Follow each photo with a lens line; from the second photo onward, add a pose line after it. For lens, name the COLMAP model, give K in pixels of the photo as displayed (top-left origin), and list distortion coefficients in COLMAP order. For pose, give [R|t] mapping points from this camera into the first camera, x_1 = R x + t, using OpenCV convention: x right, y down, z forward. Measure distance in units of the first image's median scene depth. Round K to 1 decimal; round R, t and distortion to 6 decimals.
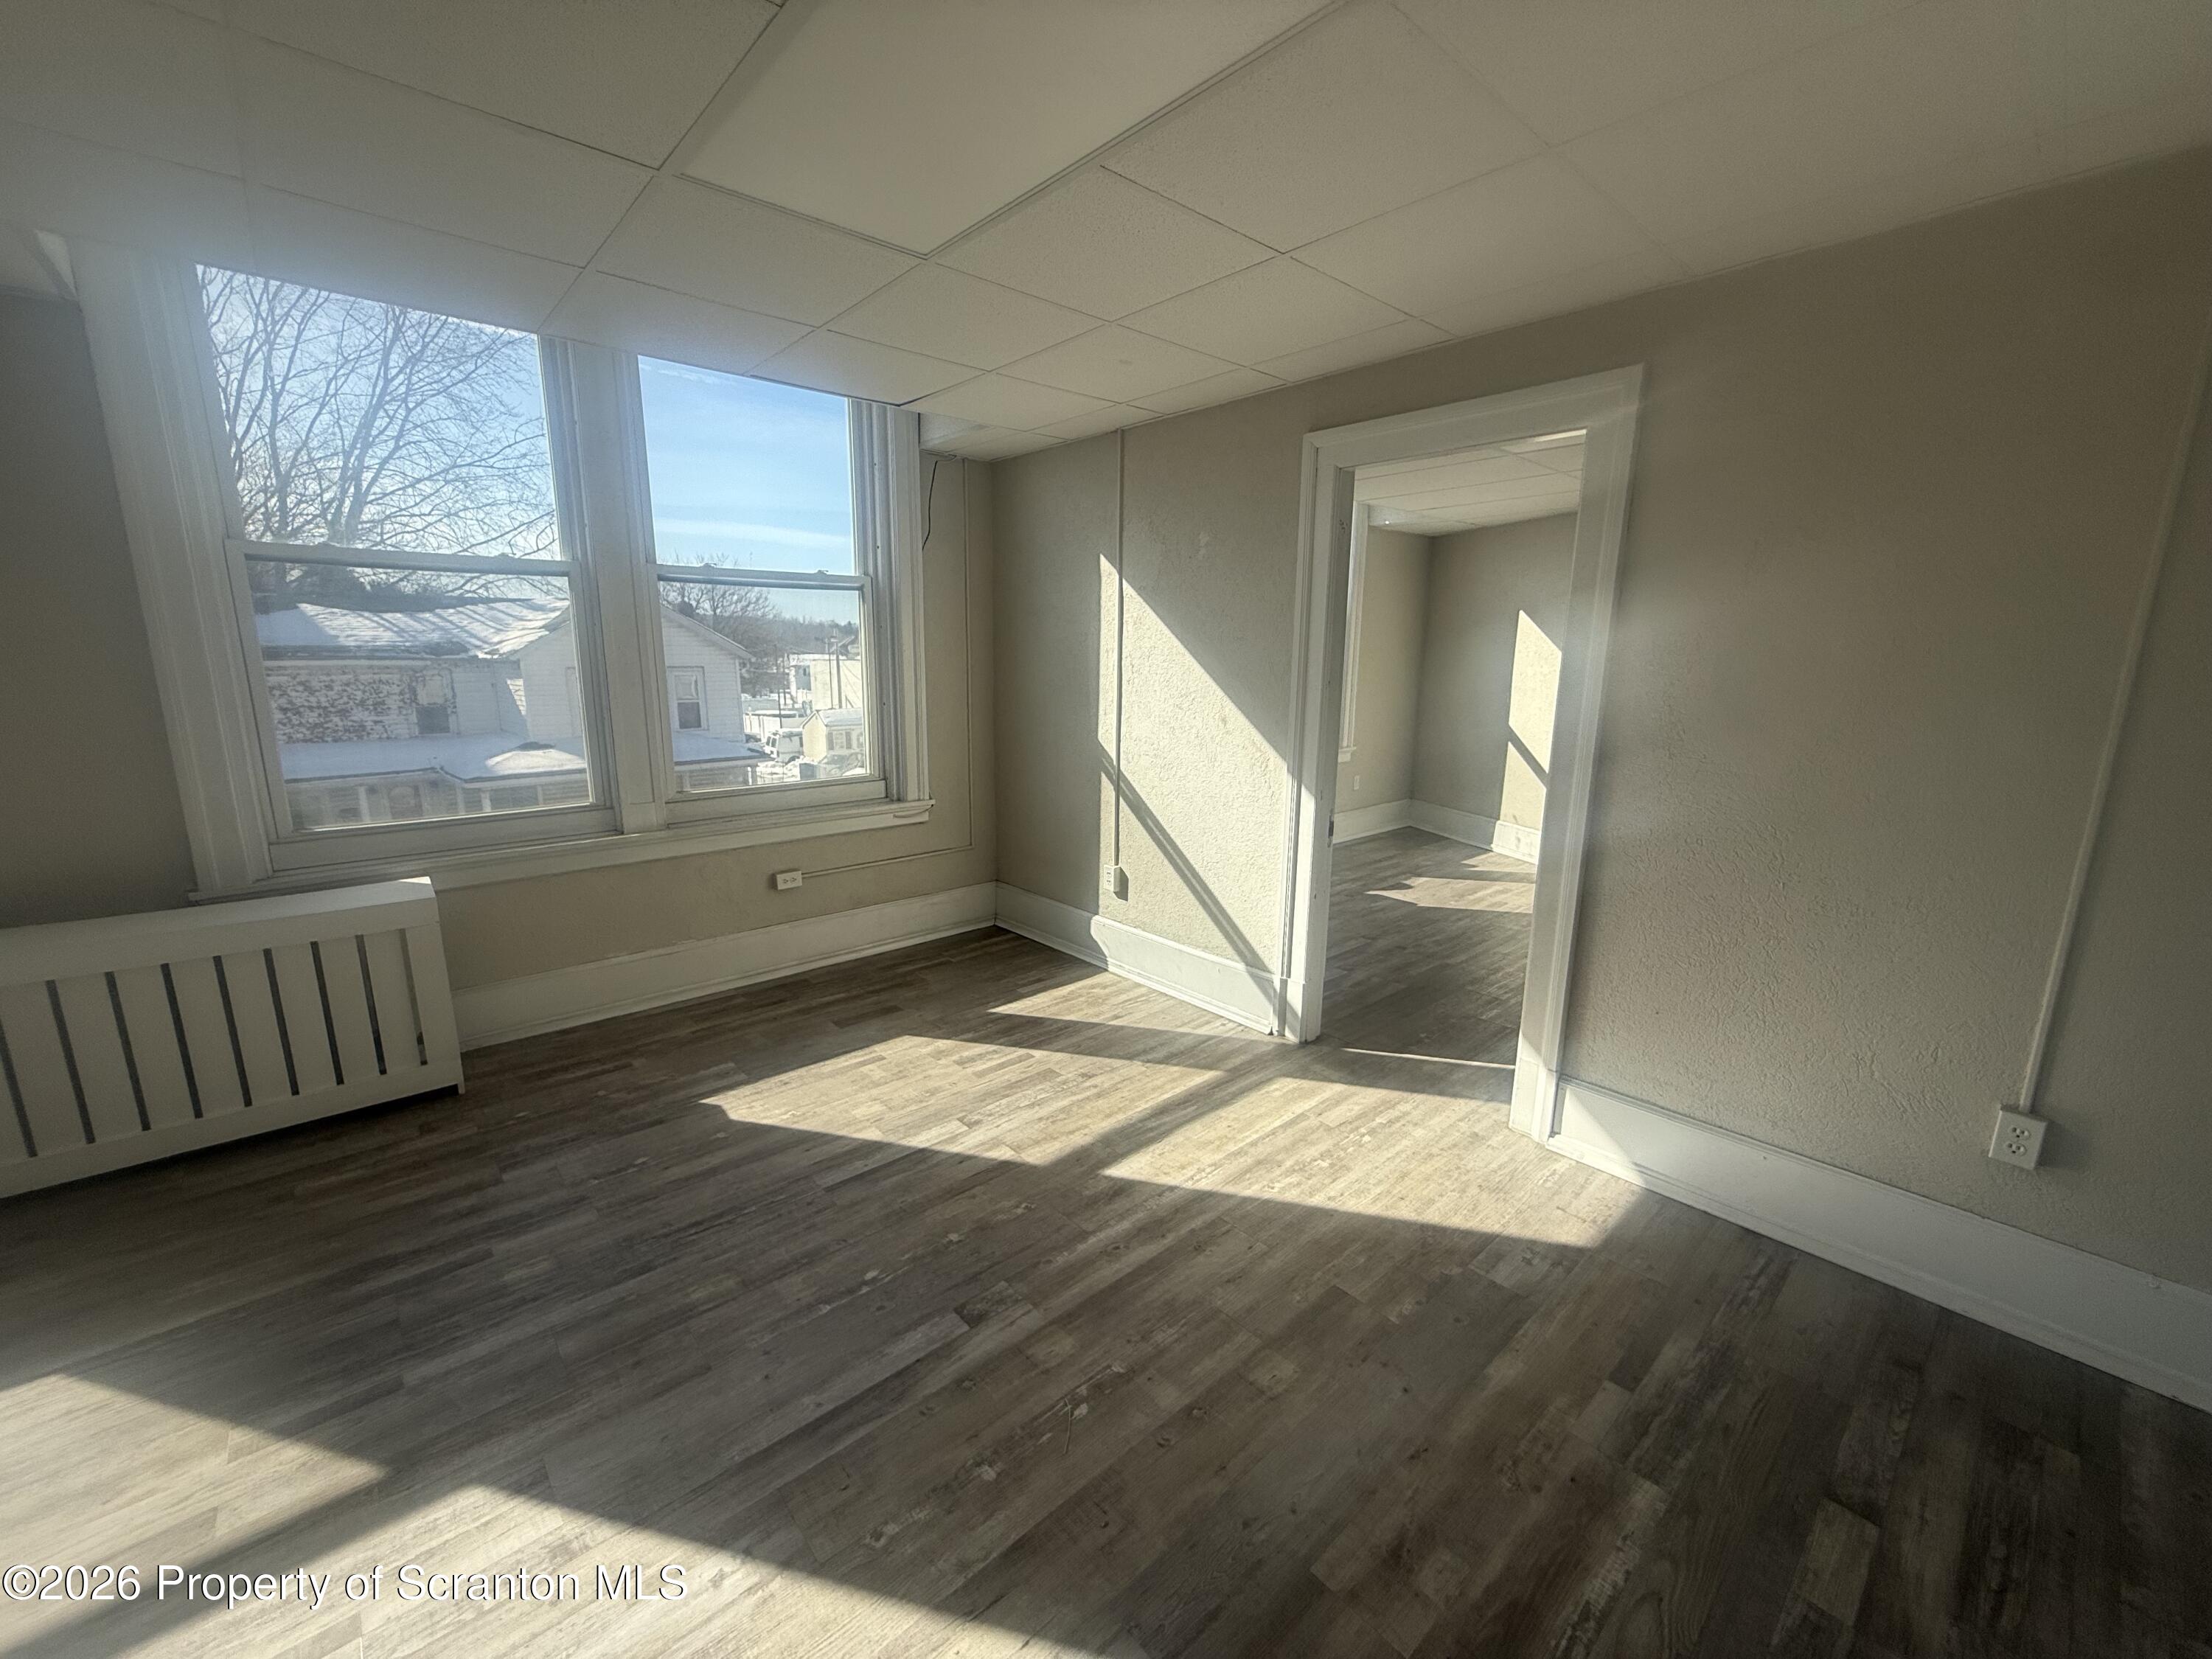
lens RADIAL K [[880.5, 0, 1095.3], [0, 880.5, 829.7], [0, 0, 1]] dist [-0.002132, 0.000590]
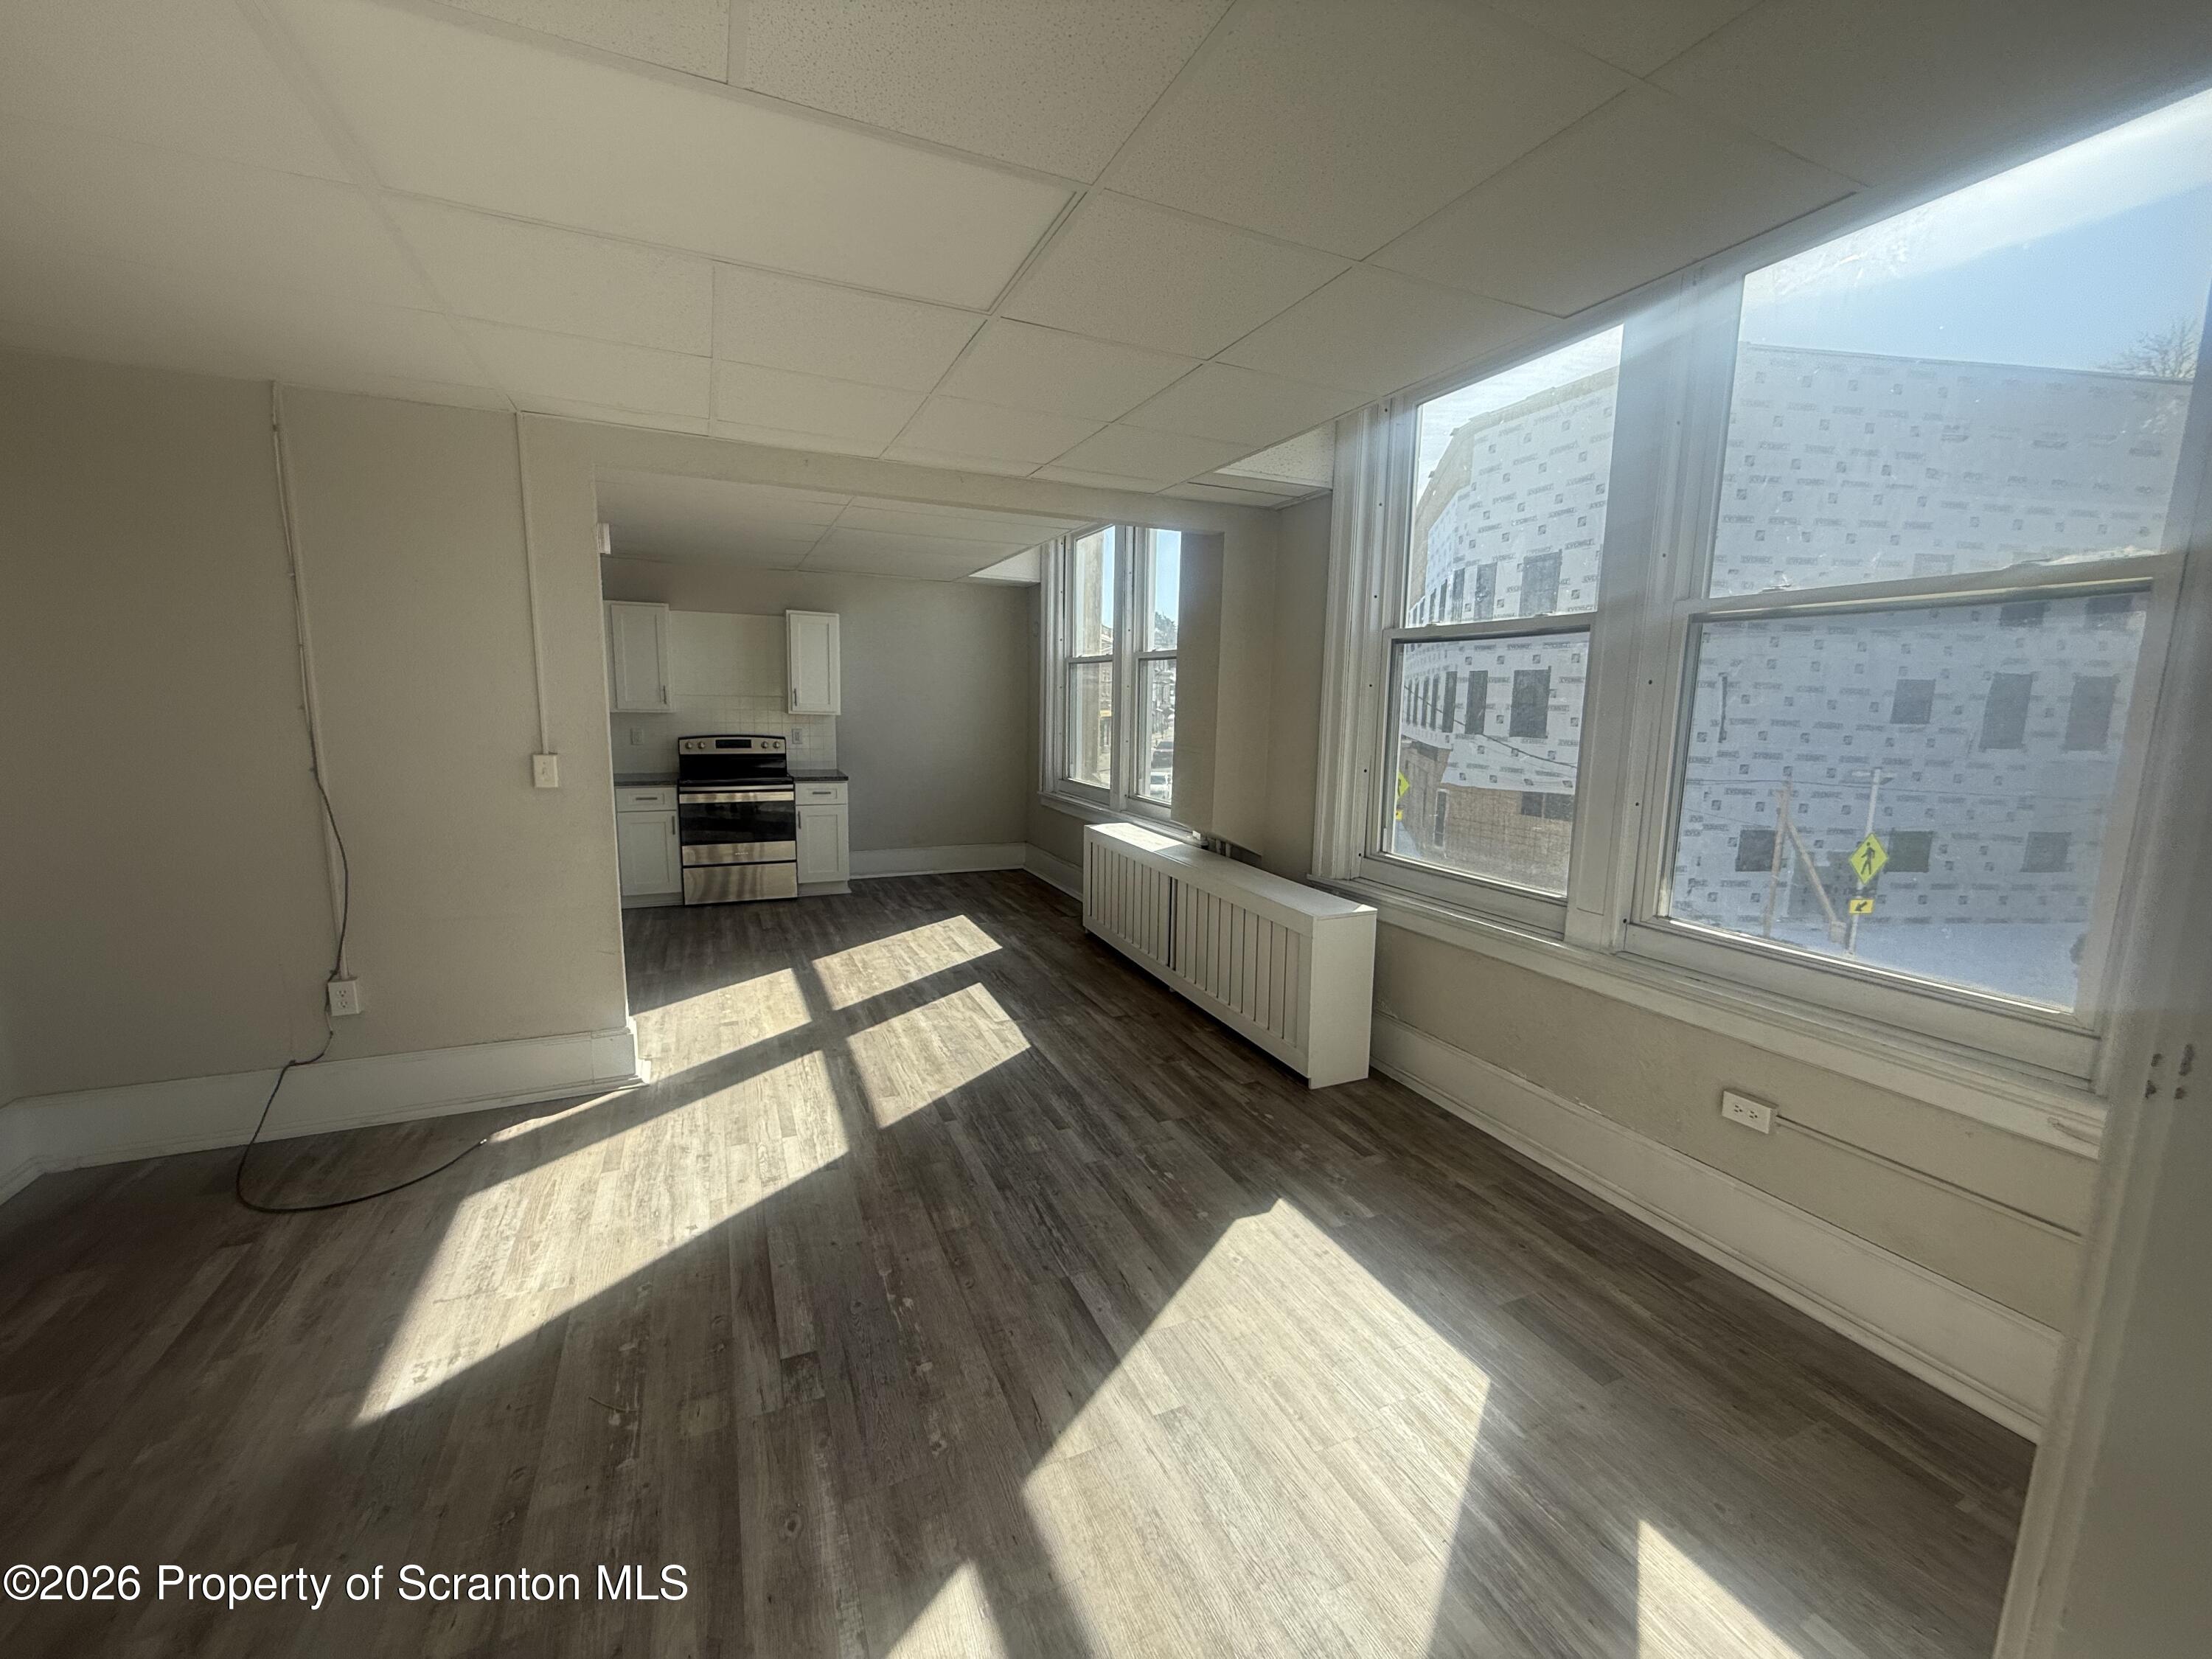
lens RADIAL K [[880.5, 0, 1102.6], [0, 880.5, 829.2], [0, 0, 1]] dist [-0.002132, 0.000590]
pose [[-0.299083, 0.125759, -0.945904, 0.564473], [-0.214019, 0.957183, 0.194929, -0.264225], [0.929917, 0.260741, -0.259362, 1.299024]]
